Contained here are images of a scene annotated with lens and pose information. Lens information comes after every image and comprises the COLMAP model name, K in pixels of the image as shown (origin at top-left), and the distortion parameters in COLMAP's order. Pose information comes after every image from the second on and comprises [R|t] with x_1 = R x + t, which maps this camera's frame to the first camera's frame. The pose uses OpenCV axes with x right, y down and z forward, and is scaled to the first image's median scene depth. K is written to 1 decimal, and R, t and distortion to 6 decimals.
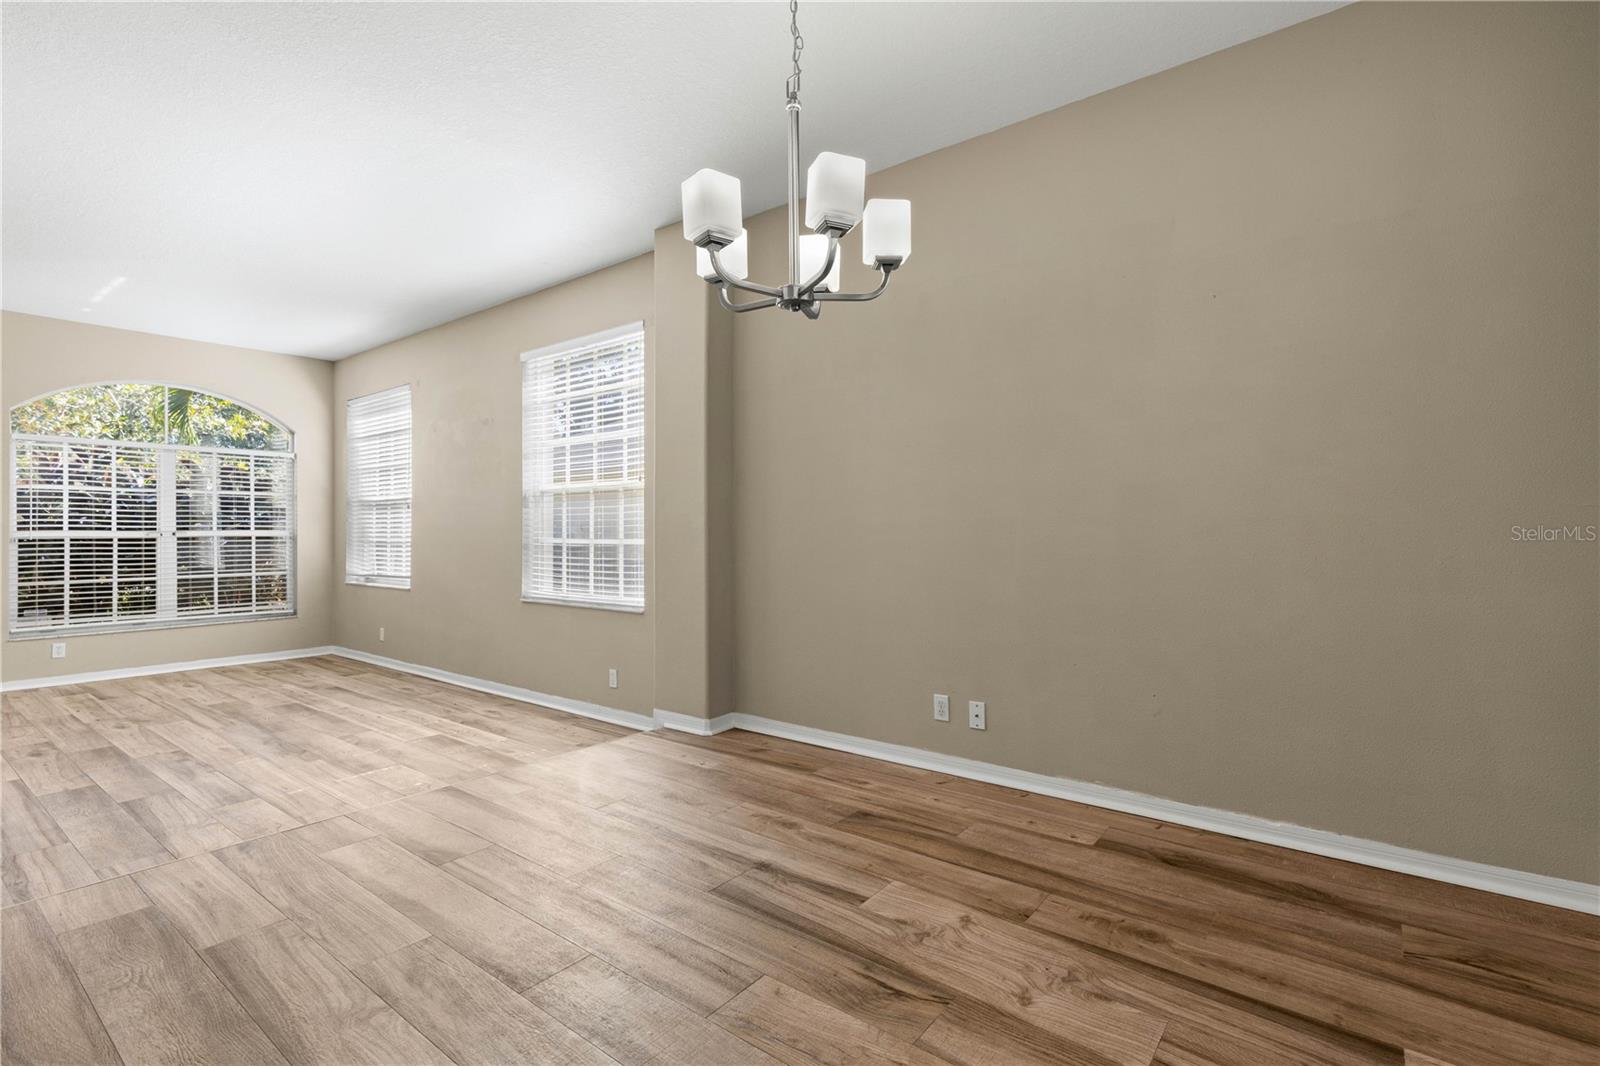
lens RADIAL K [[727.8, 0, 803.4], [0, 727.8, 522.8], [0, 0, 1]] dist [0.003281, 0.000391]
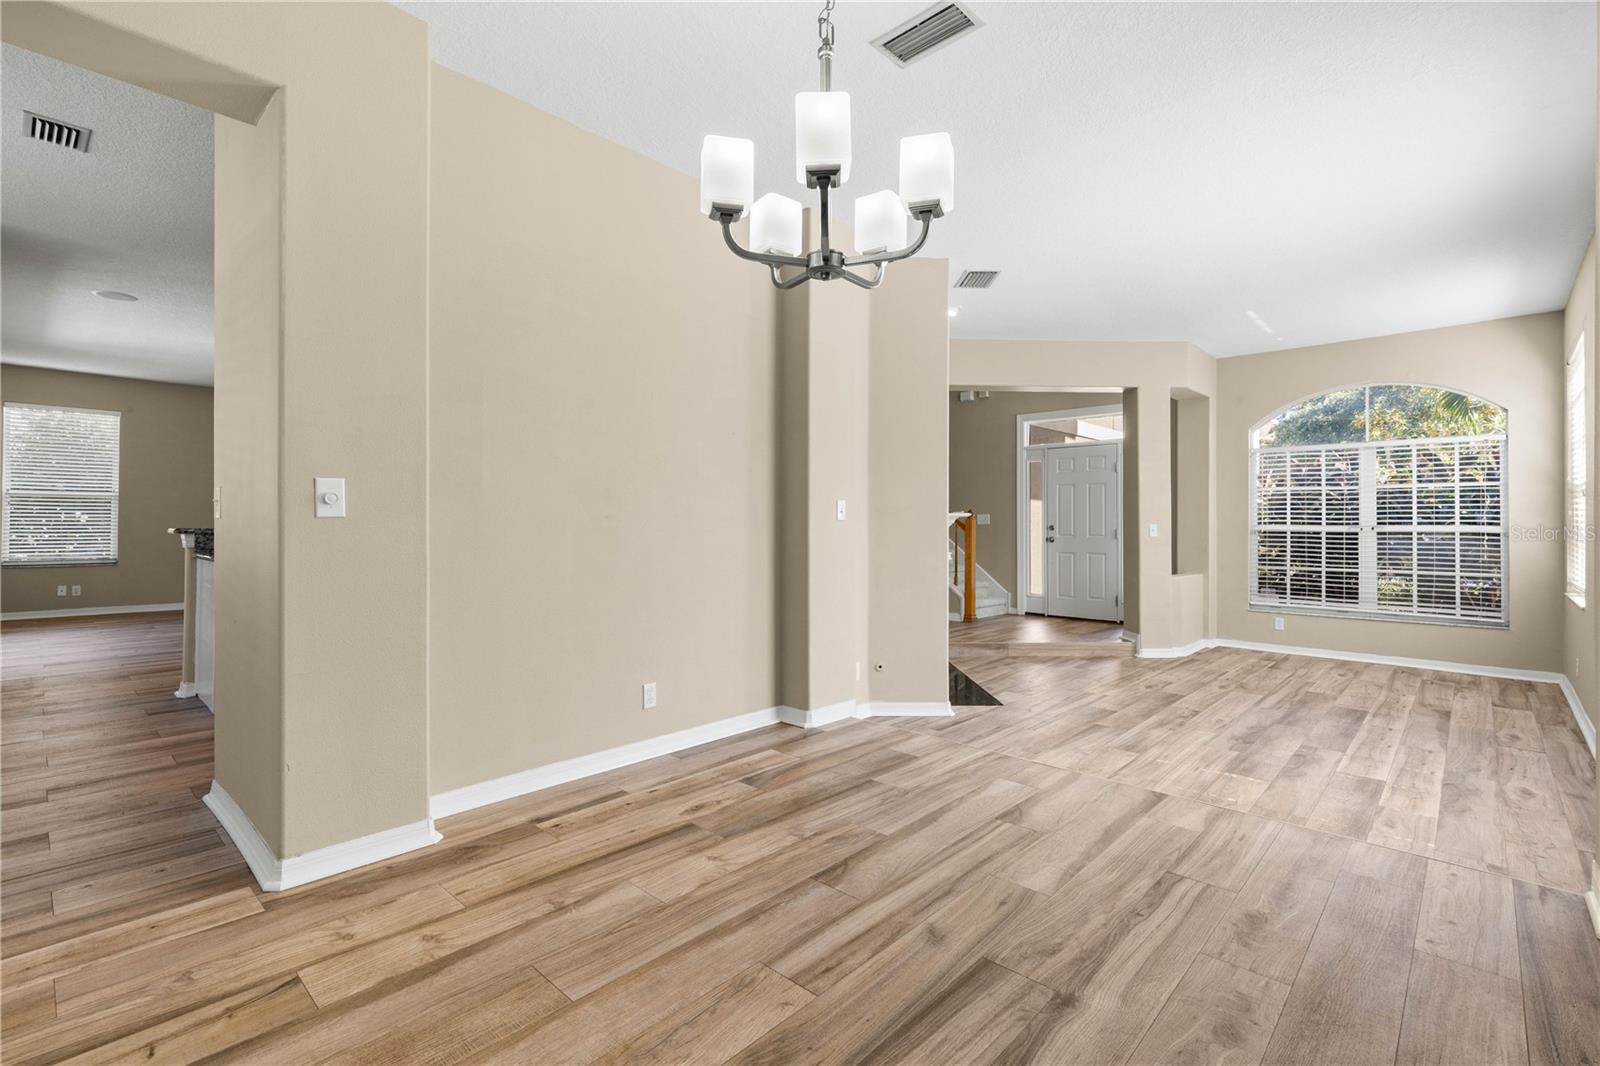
lens RADIAL K [[727.6, 0, 795.0], [0, 727.6, 504.3], [0, 0, 1]] dist [0.002865, 0.000530]
pose [[-0.094253, -0.024341, -0.995251, 0.405057], [0.006875, 0.999661, -0.025100, 0.001633], [0.995525, -0.009208, -0.094053, 0.475067]]
